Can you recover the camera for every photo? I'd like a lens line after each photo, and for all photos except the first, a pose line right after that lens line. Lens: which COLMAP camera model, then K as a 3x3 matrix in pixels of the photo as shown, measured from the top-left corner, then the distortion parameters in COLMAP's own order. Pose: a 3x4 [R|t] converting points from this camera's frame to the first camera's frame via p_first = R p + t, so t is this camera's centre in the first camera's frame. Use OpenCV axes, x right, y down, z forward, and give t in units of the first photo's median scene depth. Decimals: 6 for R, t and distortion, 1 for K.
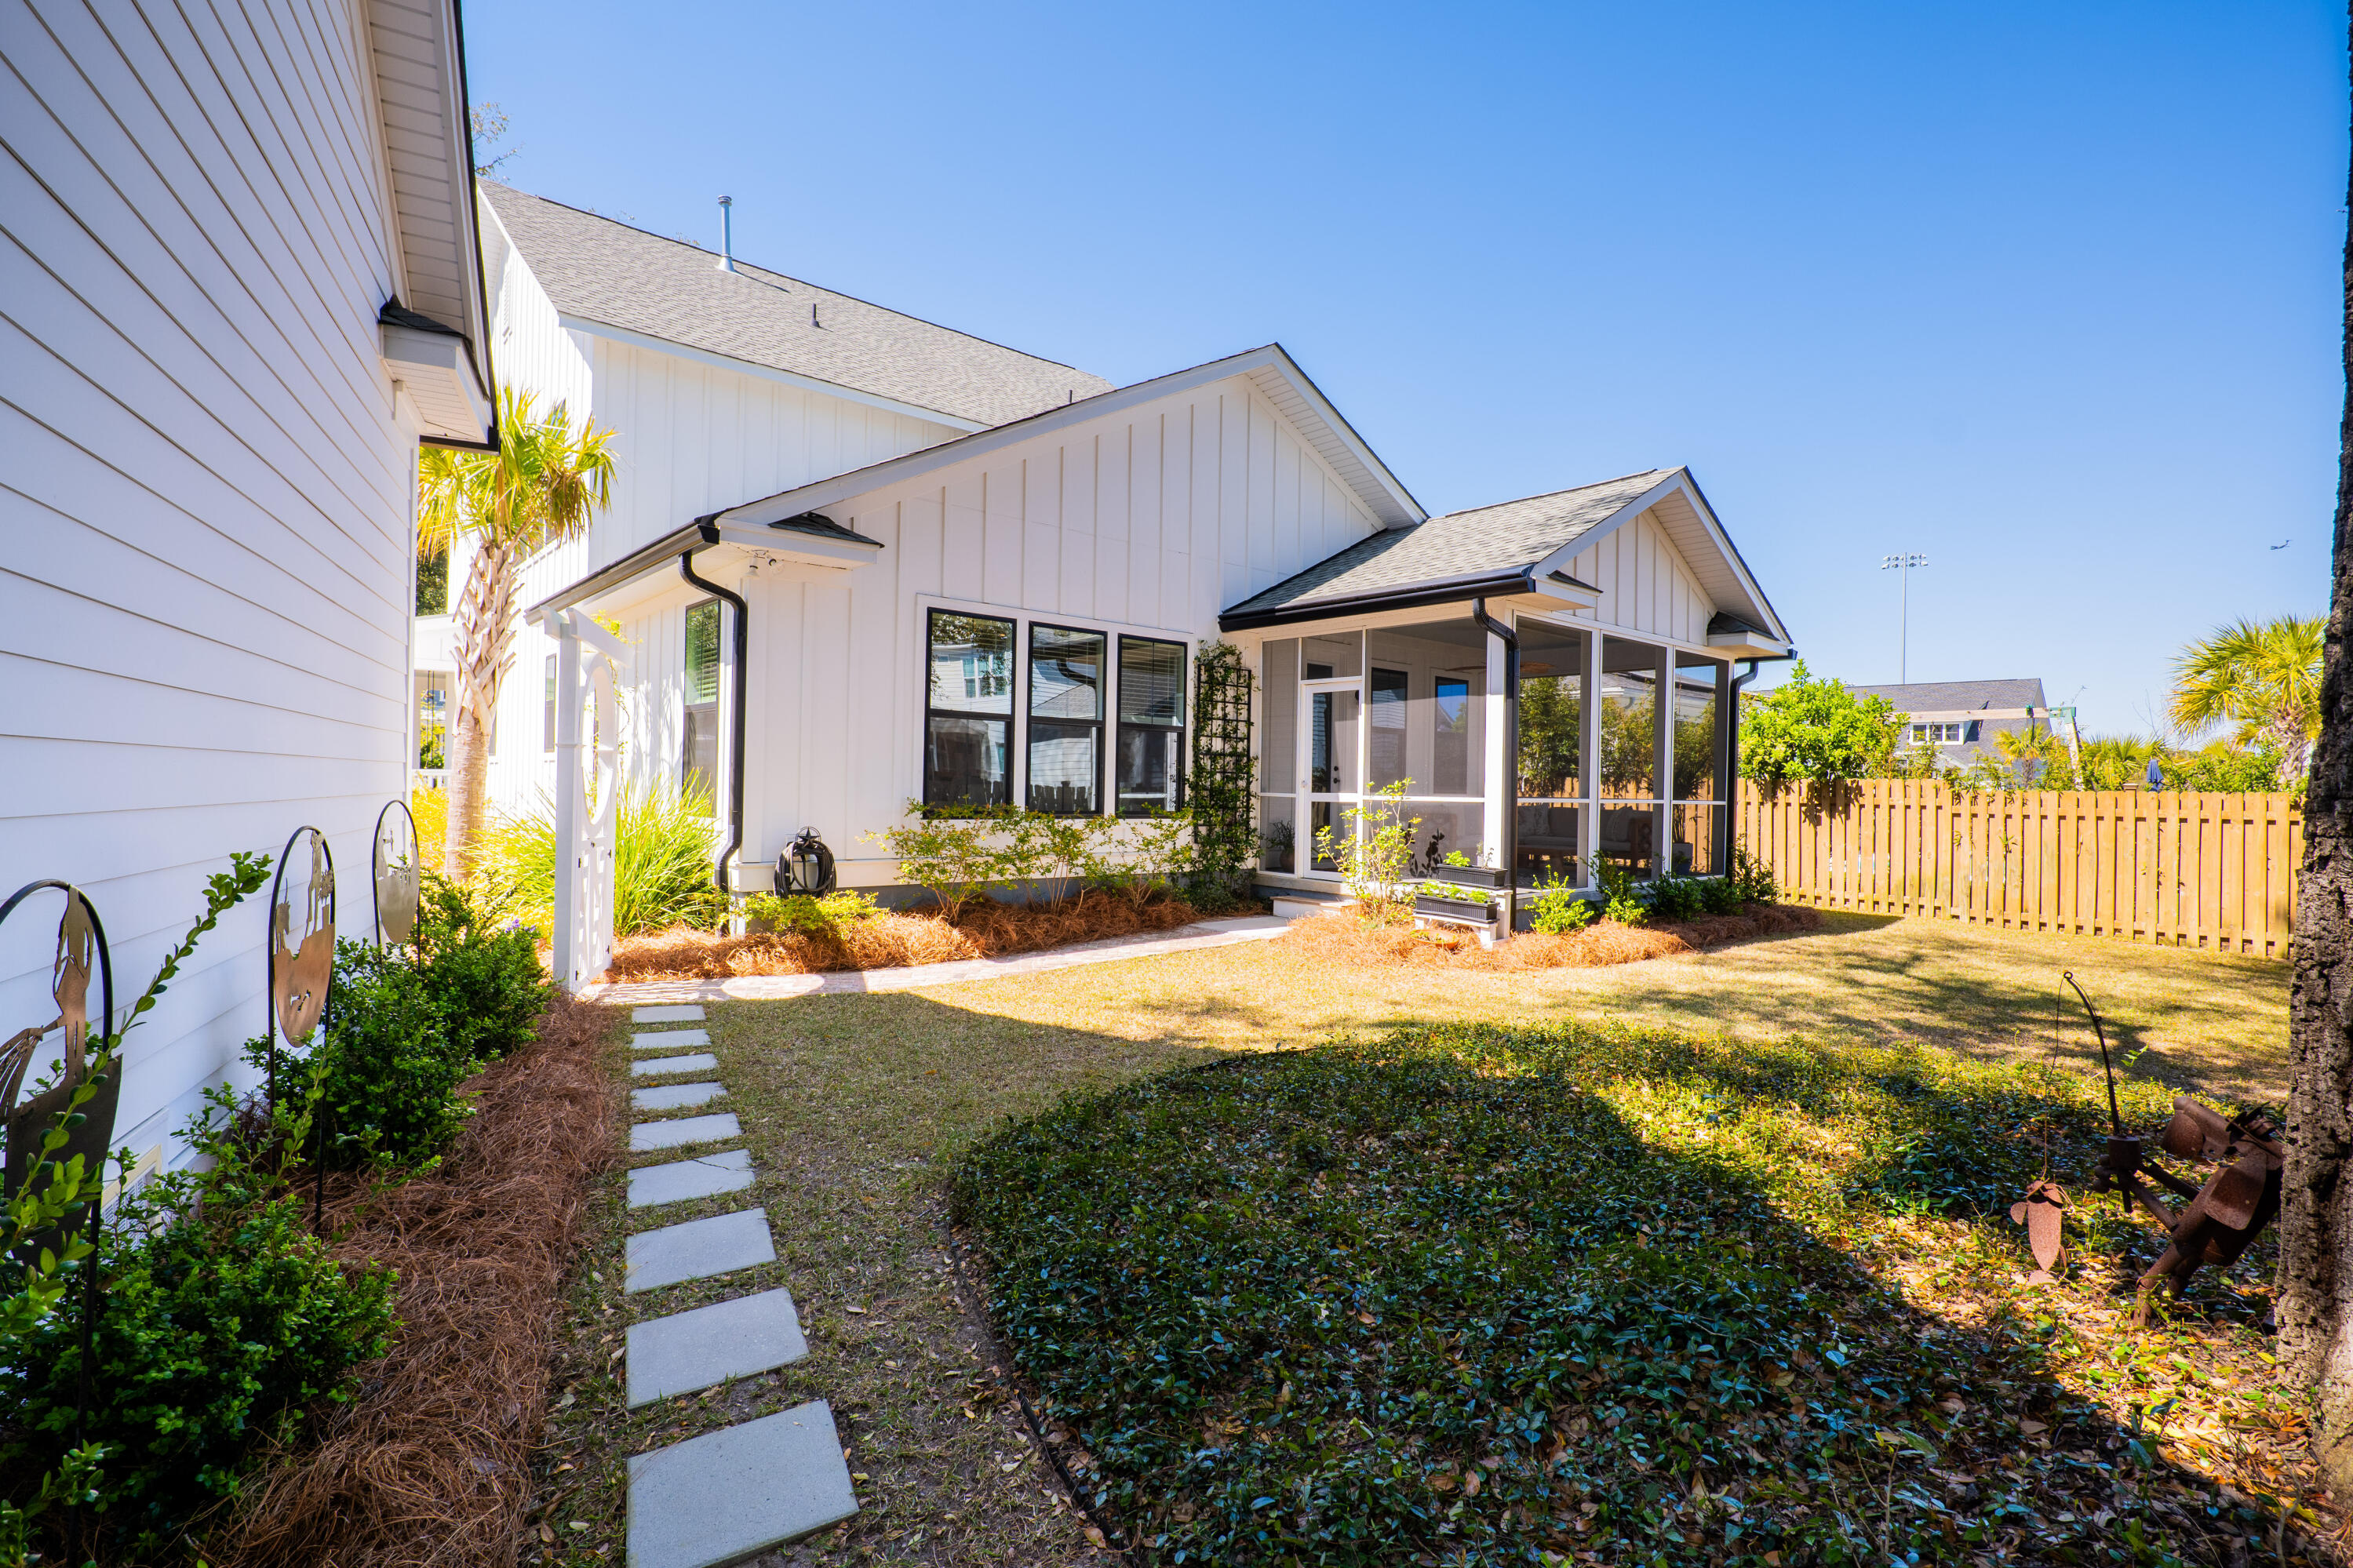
lens RADIAL K [[1091.0, 0, 1176.5], [0, 1091.0, 784.0], [0, 0, 1]] dist [-0.019466, 0.001142]
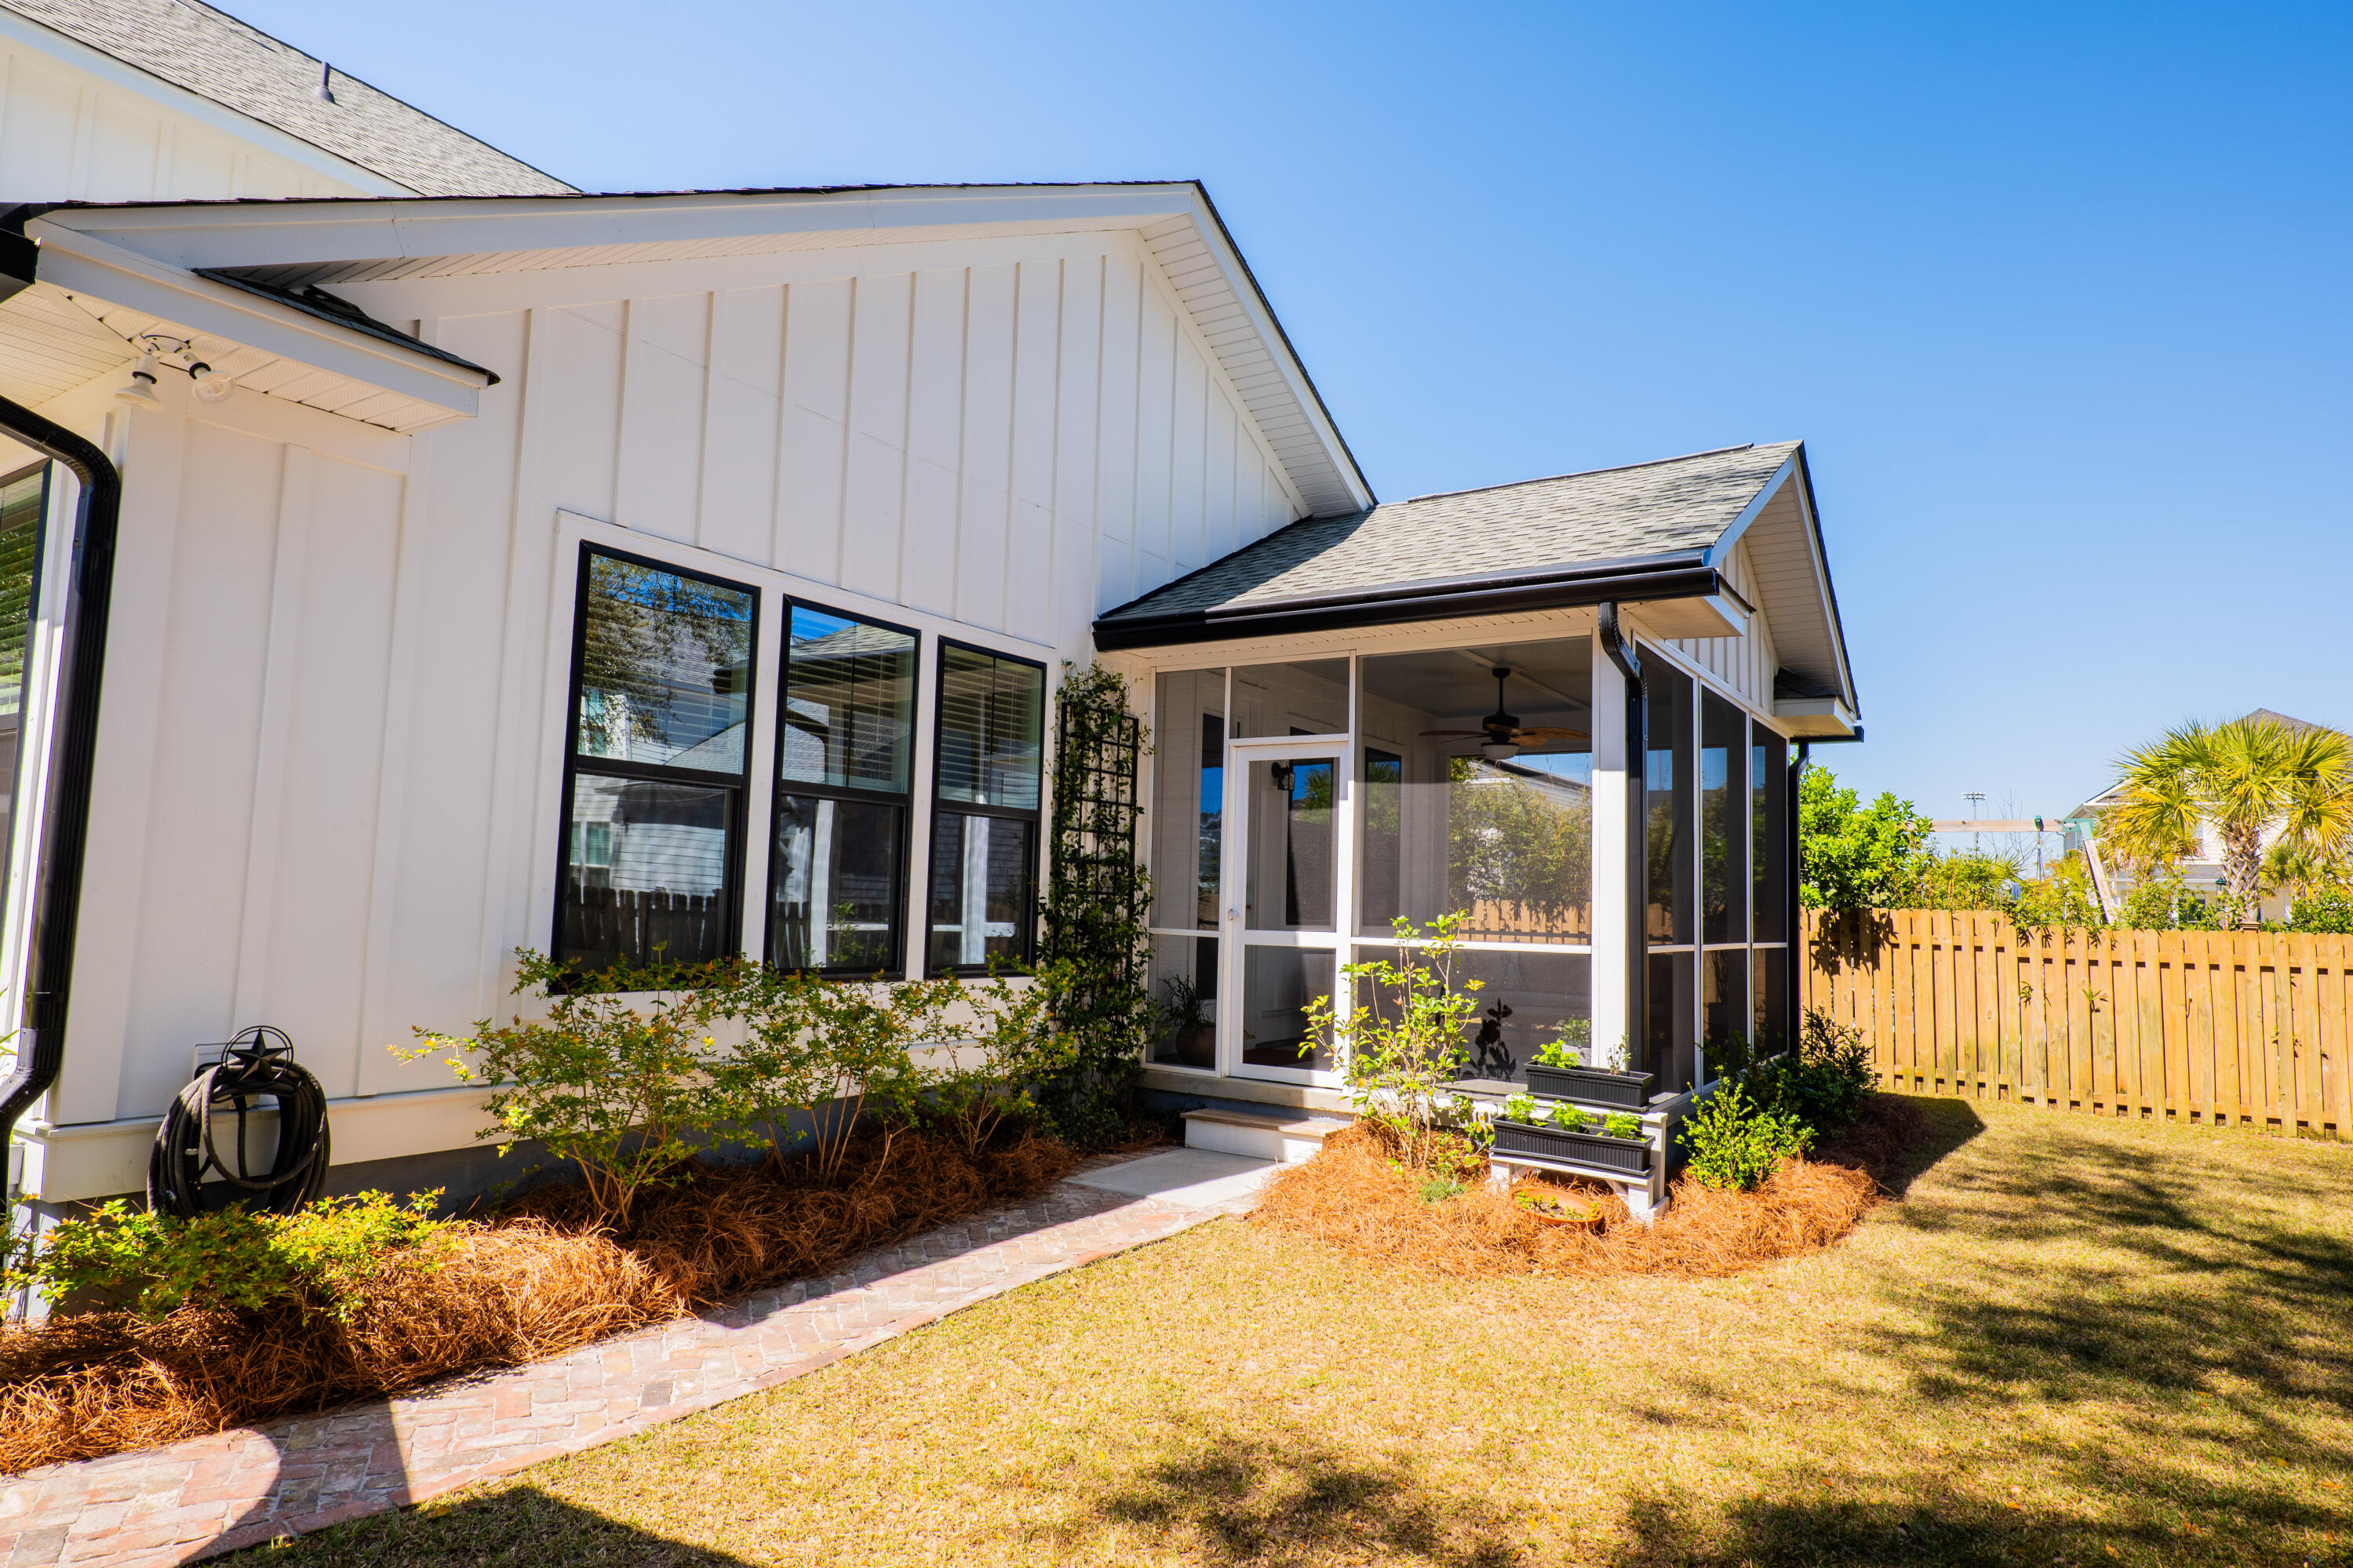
lens RADIAL K [[1339.3, 0, 1175.7], [0, 1339.3, 789.4], [0, 0, 1]] dist [0.004766, -0.000212]
pose [[0.962713, 0.032925, 0.268514, -0.111910], [-0.012317, 0.996871, -0.078077, -0.010840], [-0.270244, 0.071858, 0.960106, 0.320645]]
